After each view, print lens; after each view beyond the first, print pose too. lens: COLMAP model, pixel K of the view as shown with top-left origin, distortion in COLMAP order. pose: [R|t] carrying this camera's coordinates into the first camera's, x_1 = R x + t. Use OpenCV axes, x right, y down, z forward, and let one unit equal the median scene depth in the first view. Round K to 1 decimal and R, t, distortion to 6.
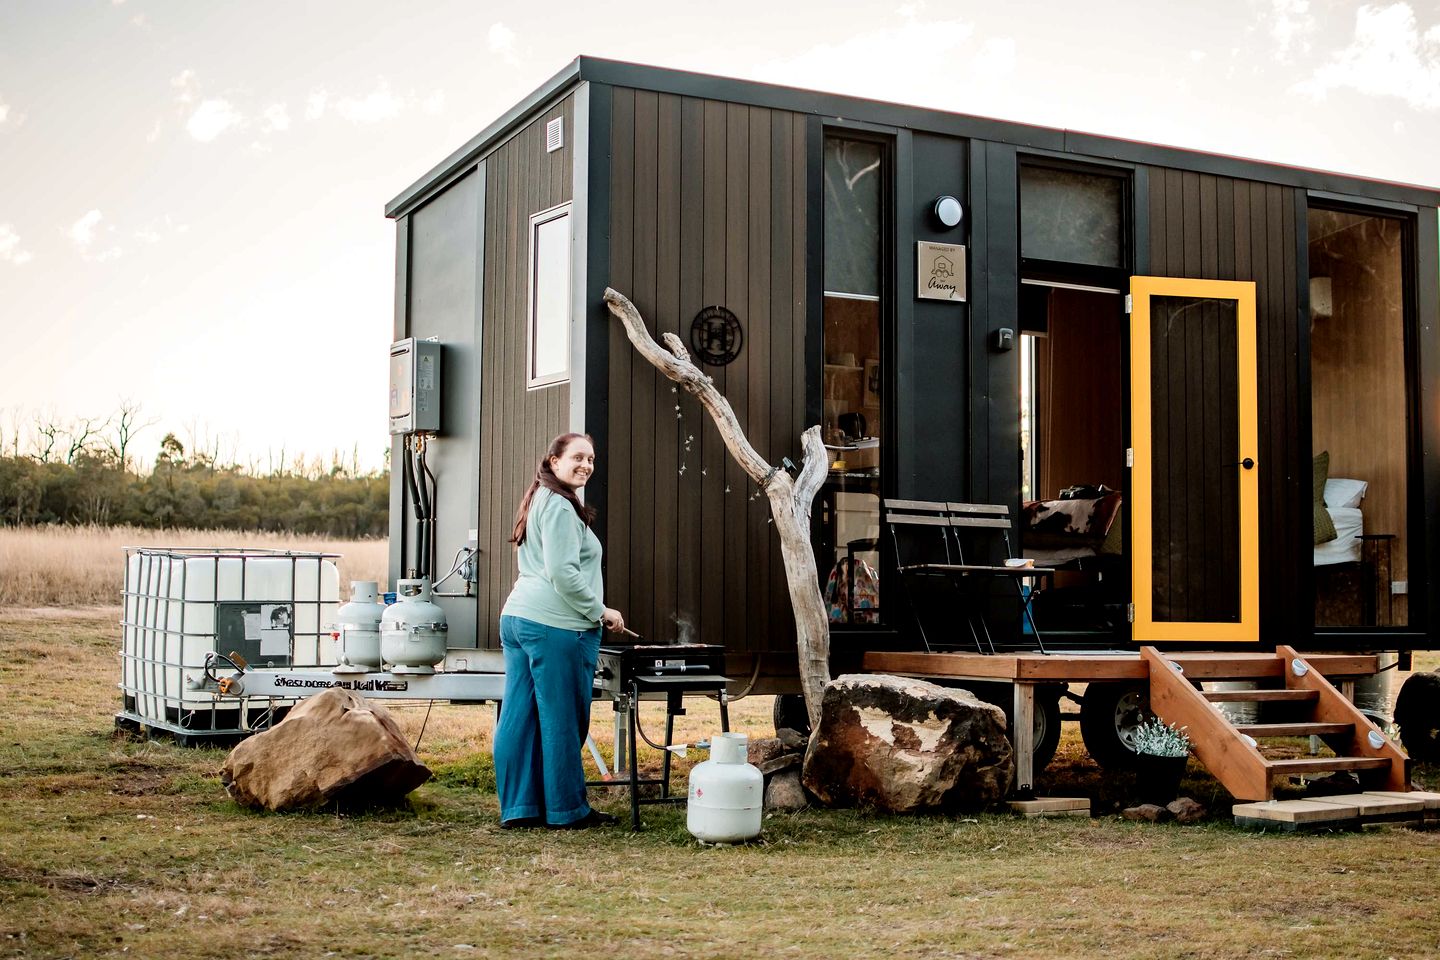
lens RADIAL K [[2247.1, 0, 720.0], [0, 2247.1, 480.0], [0, 0, 1]] dist [-0.167067, 0.047304]
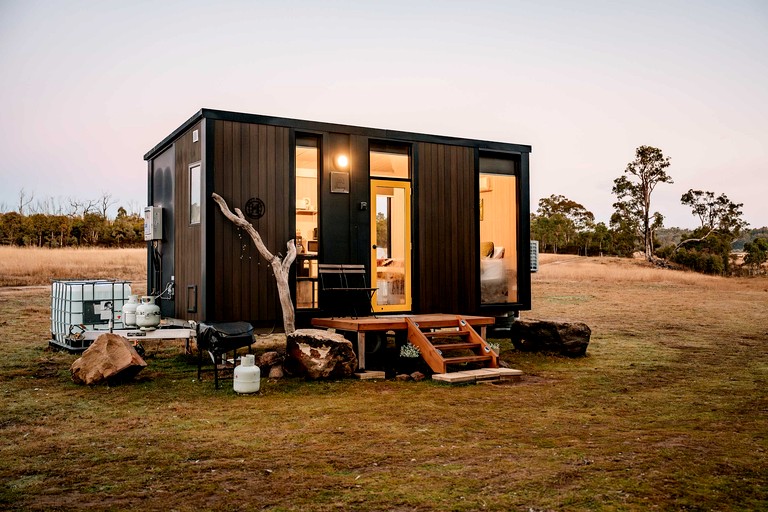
lens RADIAL K [[822.4, 0, 384.0], [0, 822.4, 256.0], [0, 0, 1]] dist [0.004984, 0.004484]
pose [[0.997746, -0.010560, 0.066270, 0.090084], [0.007891, 0.999152, 0.040410, -0.044774], [-0.066641, -0.039796, 0.996983, -0.041689]]
